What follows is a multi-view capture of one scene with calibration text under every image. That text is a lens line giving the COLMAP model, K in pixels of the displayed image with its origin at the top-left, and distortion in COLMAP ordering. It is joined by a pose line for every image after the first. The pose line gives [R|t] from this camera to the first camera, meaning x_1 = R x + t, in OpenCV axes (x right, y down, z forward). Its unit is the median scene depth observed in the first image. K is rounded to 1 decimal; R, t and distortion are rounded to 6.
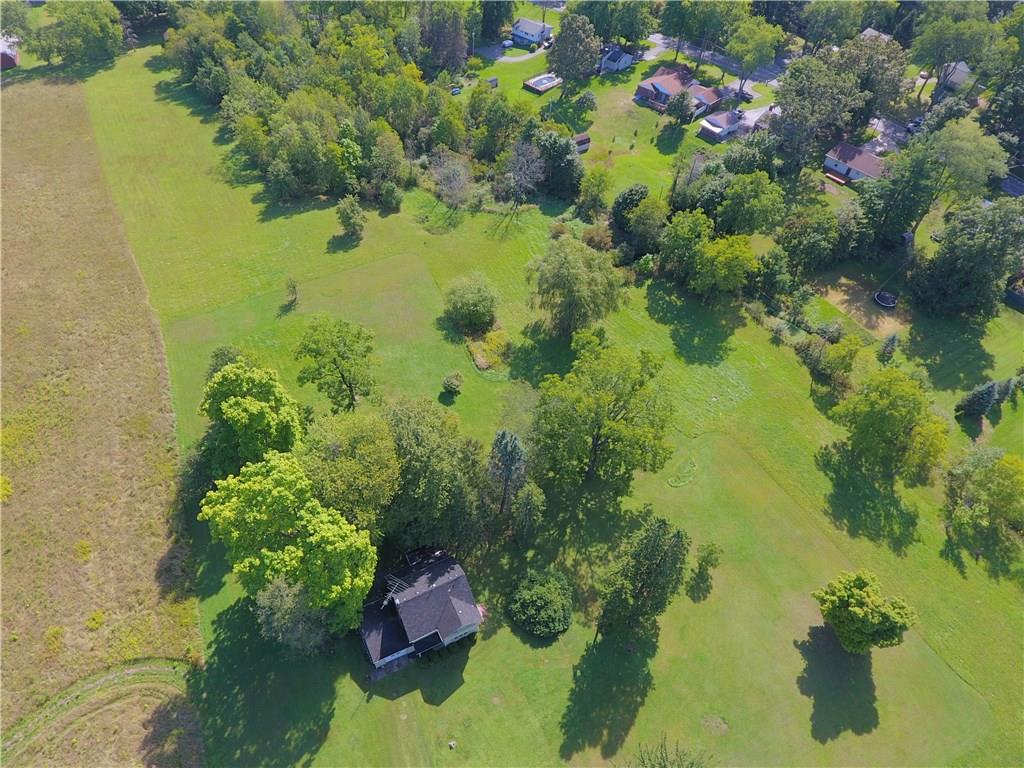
lens RADIAL K [[598.6, 0, 508.2], [0, 598.6, 378.1], [0, 0, 1]] dist [-0.003836, -0.002204]
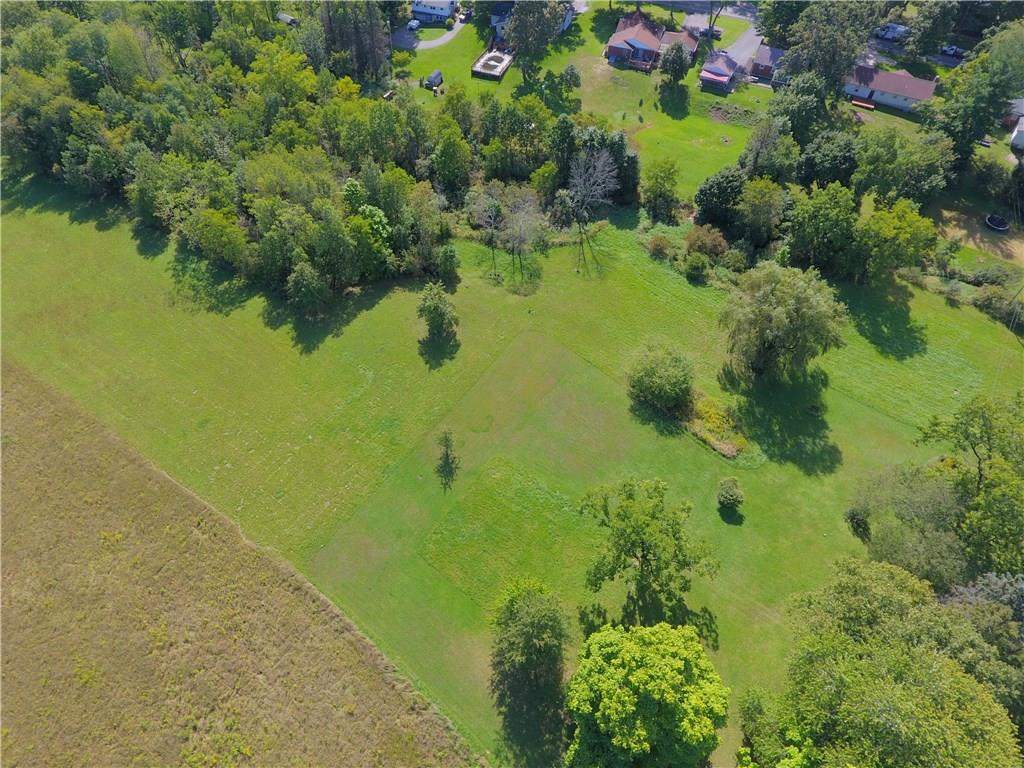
lens RADIAL K [[598.6, 0, 508.2], [0, 598.6, 378.1], [0, 0, 1]] dist [-0.003836, -0.002204]
pose [[0.911768, -0.336097, 0.236046, -0.348855], [0.318427, 0.941478, 0.110556, -0.221222], [-0.259390, -0.025638, 0.965432, 0.235520]]
